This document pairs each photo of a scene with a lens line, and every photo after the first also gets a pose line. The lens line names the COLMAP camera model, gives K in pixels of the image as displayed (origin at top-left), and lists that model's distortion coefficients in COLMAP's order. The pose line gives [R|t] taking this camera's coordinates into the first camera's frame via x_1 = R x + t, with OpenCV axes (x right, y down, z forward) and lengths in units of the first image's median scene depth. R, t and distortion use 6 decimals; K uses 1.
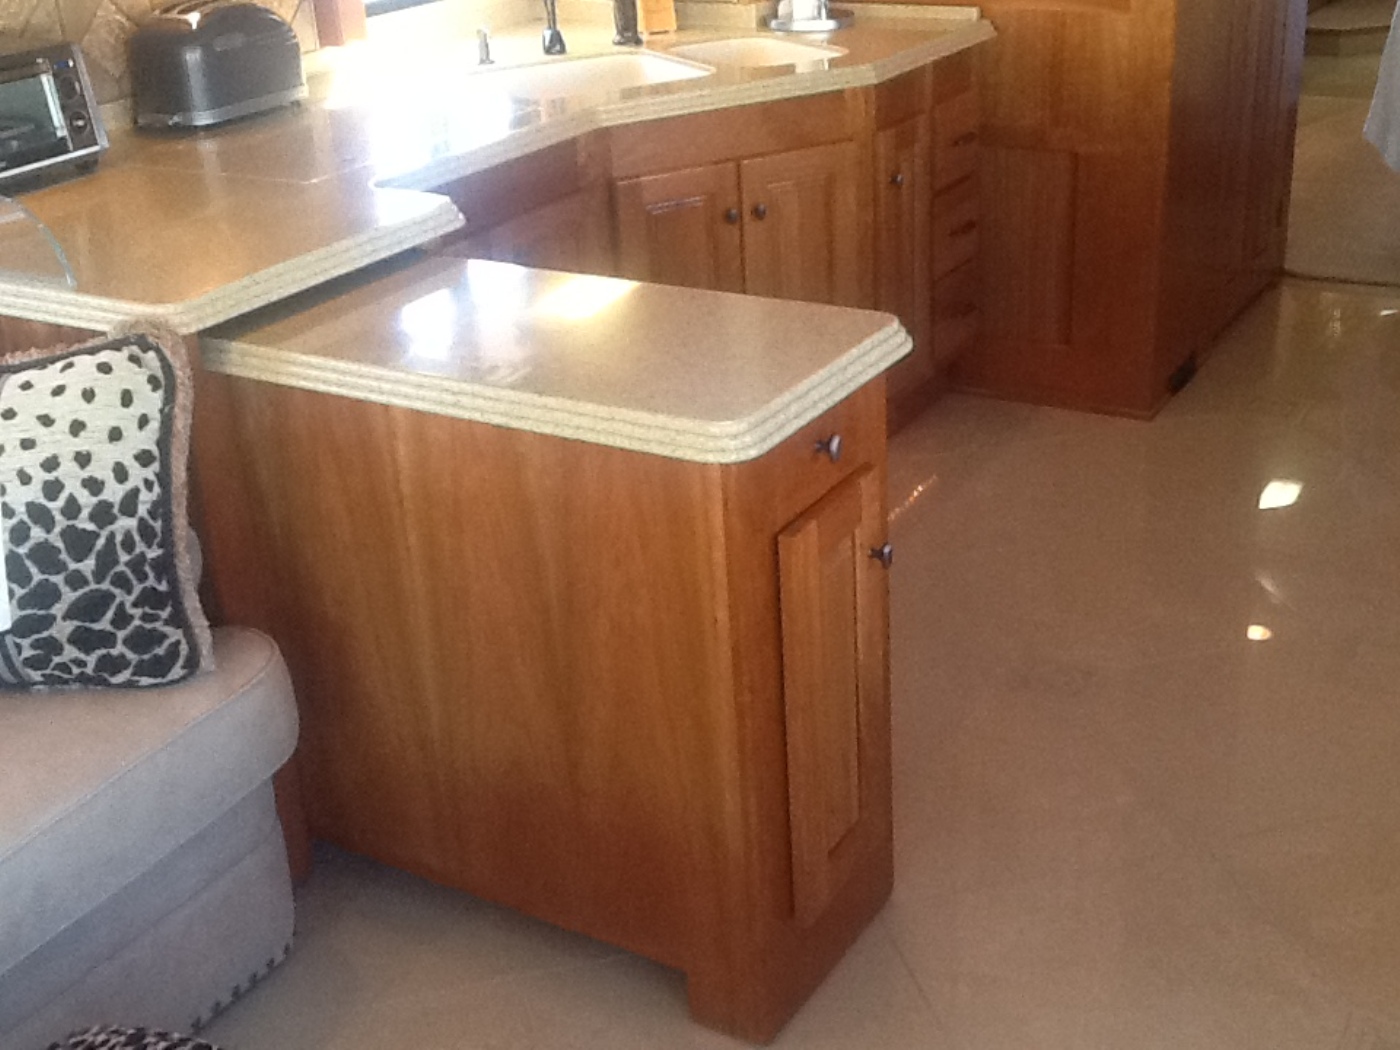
lens RADIAL K [[1722.3, 0, 700.0], [0, 1722.3, 525.0], [0, 0, 1]] dist [-0.016711, -0.016225]
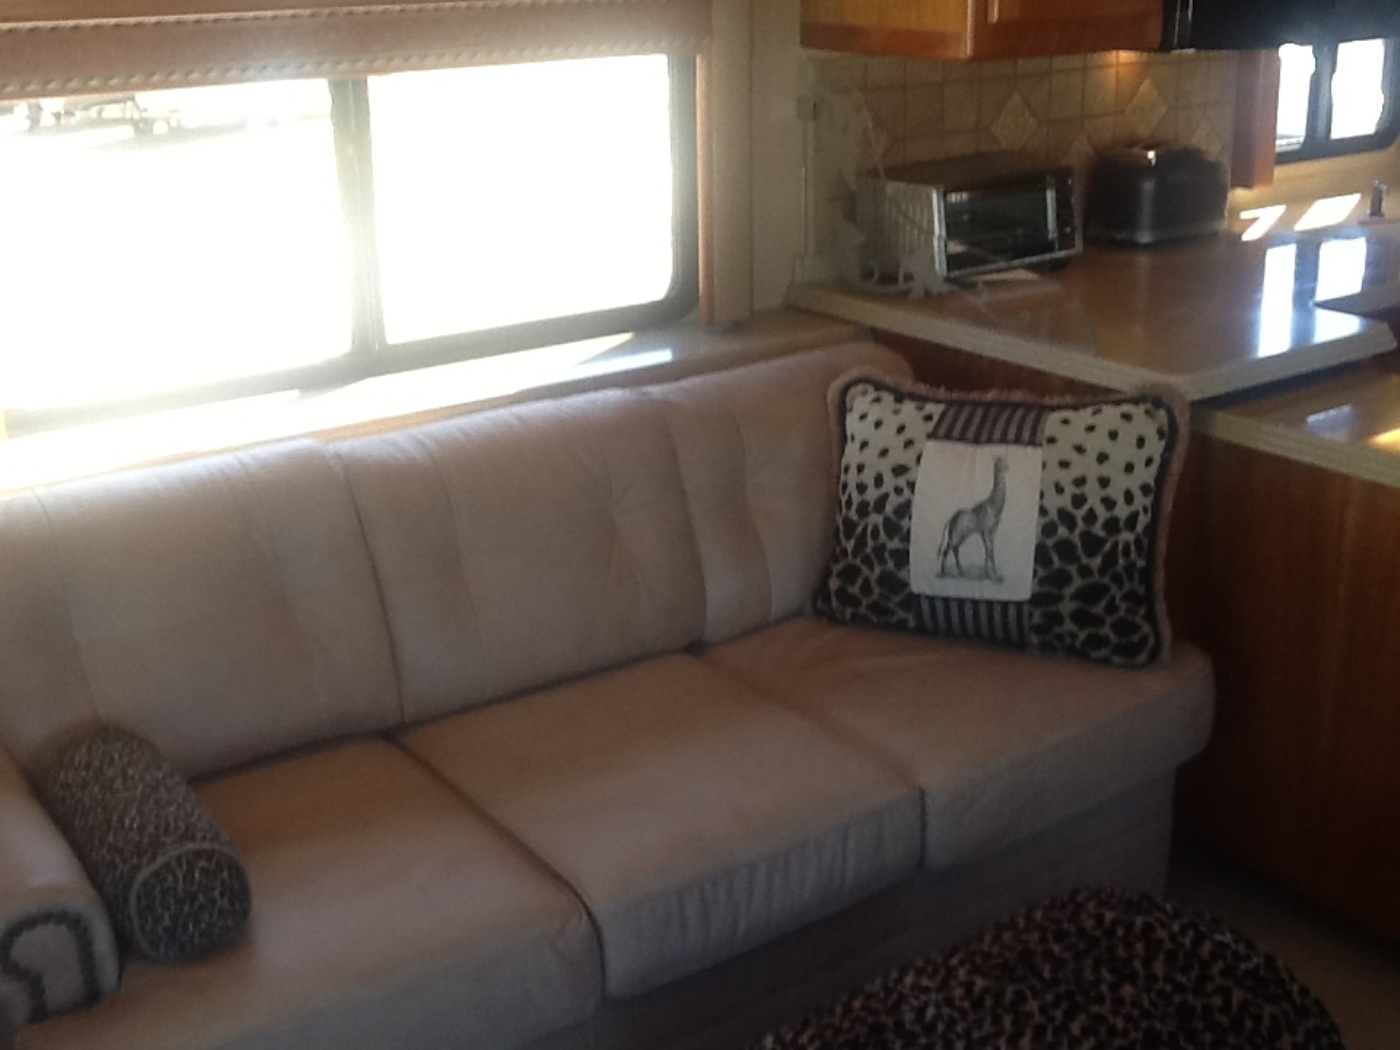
lens RADIAL K [[1722.3, 0, 700.0], [0, 1722.3, 525.0], [0, 0, 1]] dist [-0.016711, -0.016225]
pose [[0.915918, 0.160103, -0.368049, -0.152286], [-0.187047, 0.981597, -0.038480, 0.100168], [0.355115, 0.104087, 0.929010, -0.315650]]
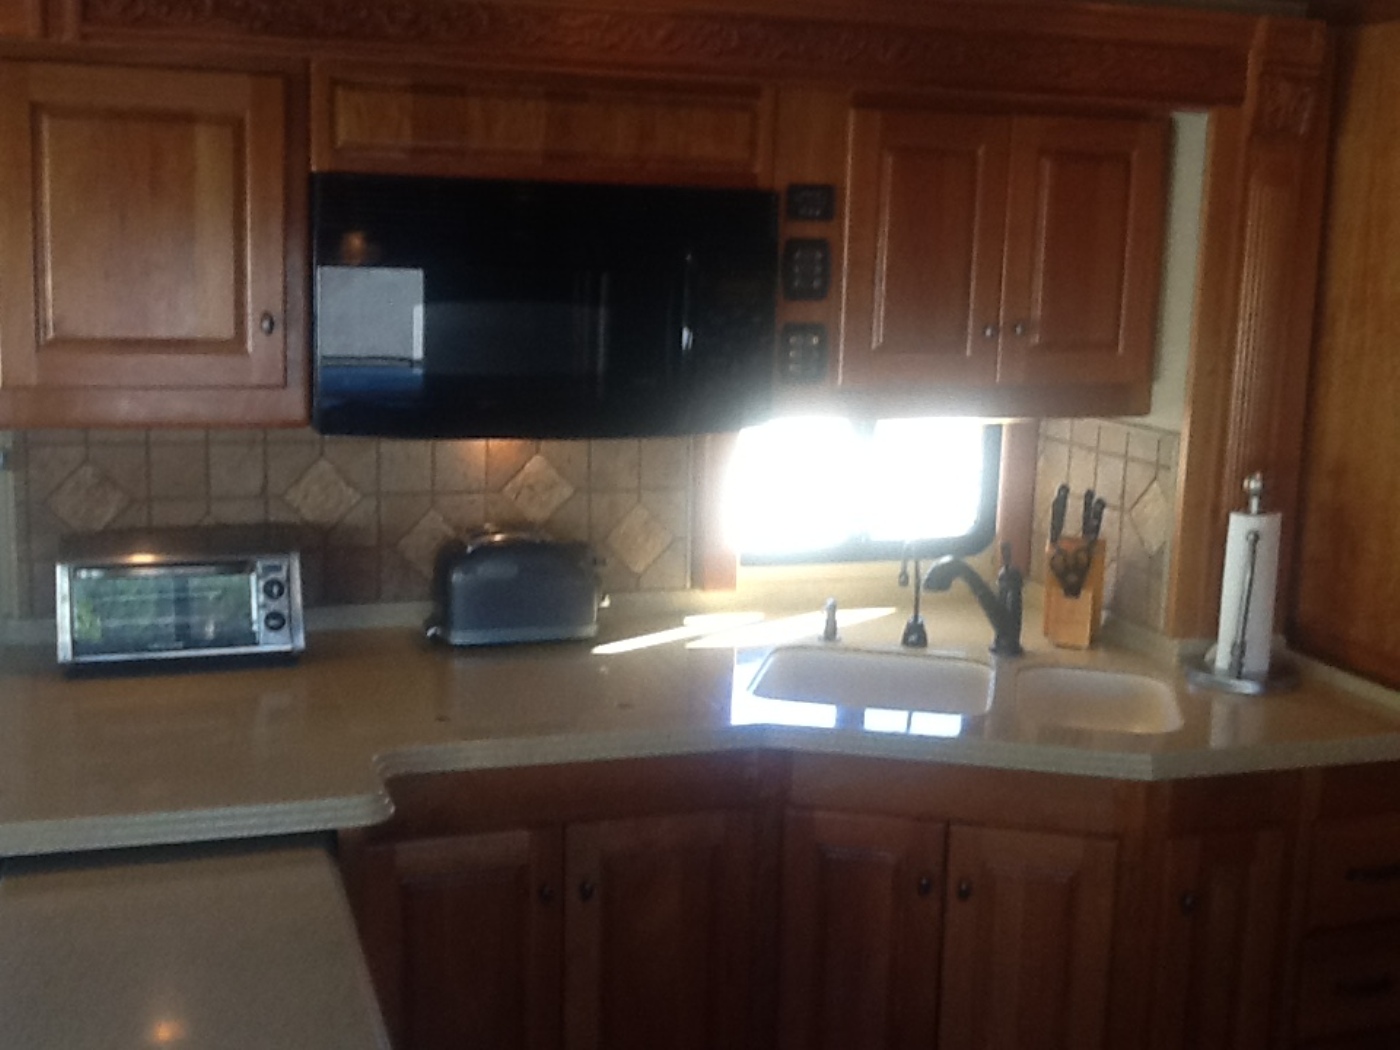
lens RADIAL K [[1722.3, 0, 700.0], [0, 1722.3, 525.0], [0, 0, 1]] dist [-0.016711, -0.016225]
pose [[0.760503, 0.183195, -0.622957, 0.688095], [-0.328425, 0.936136, -0.125647, -0.335000], [0.560155, 0.300150, 0.772099, 0.413943]]
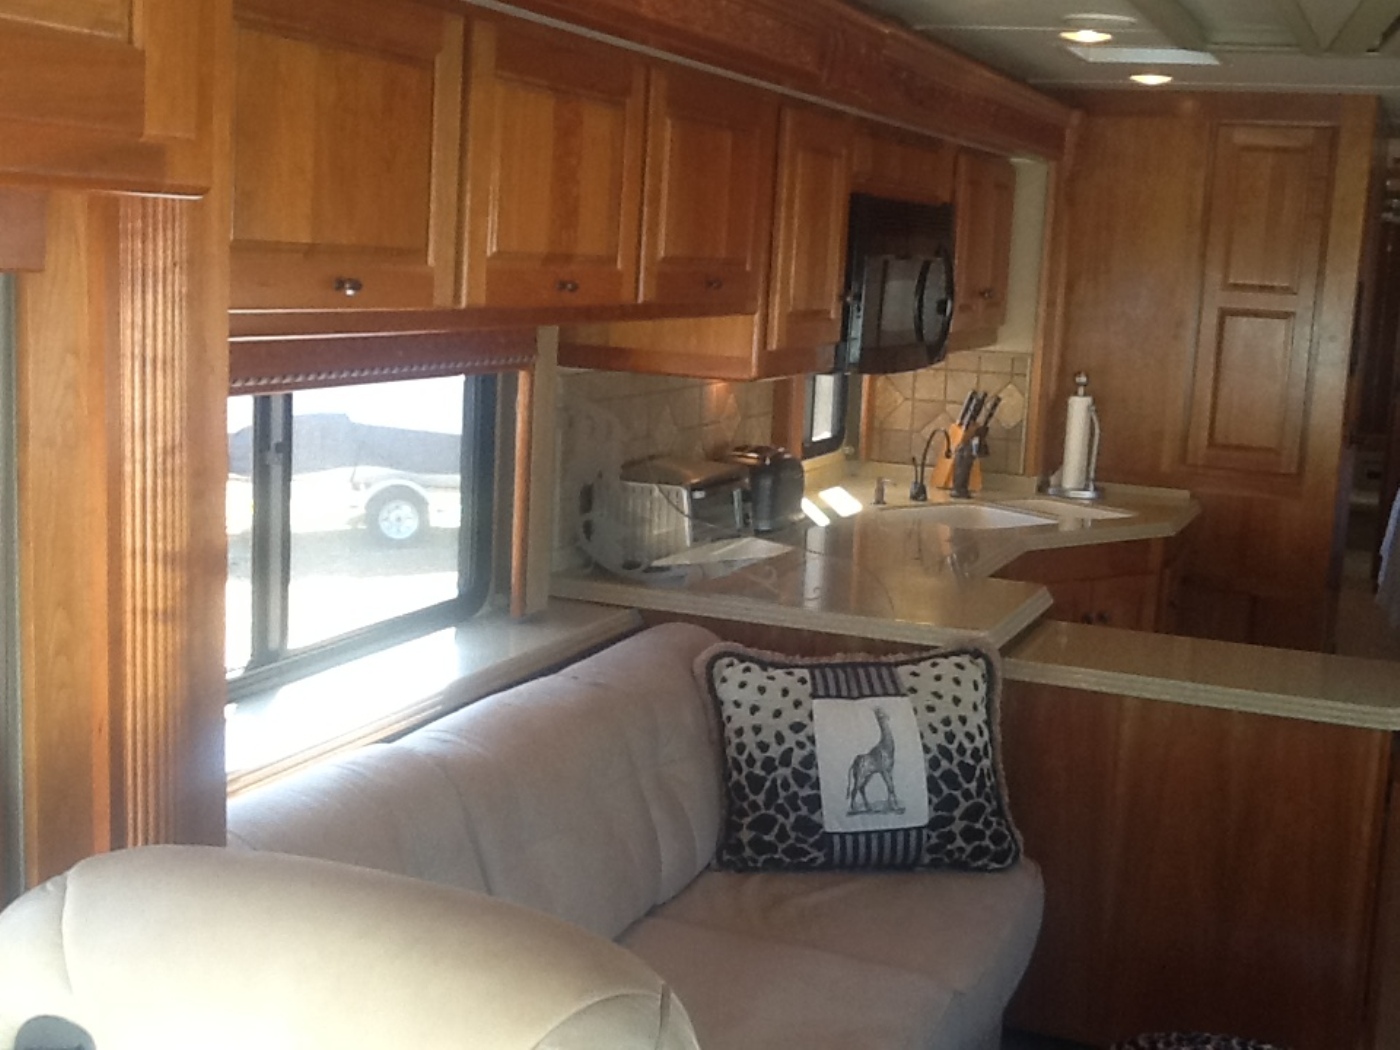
lens RADIAL K [[1743.2, 0, 726.1], [0, 1743.2, 520.8], [0, 0, 1]] dist [0.015475, -0.033231]
pose [[0.985851, 0.068580, 0.152952, -0.826280], [-0.025155, 0.962671, -0.269502, 0.222441], [-0.165725, 0.261841, 0.950776, -0.542648]]
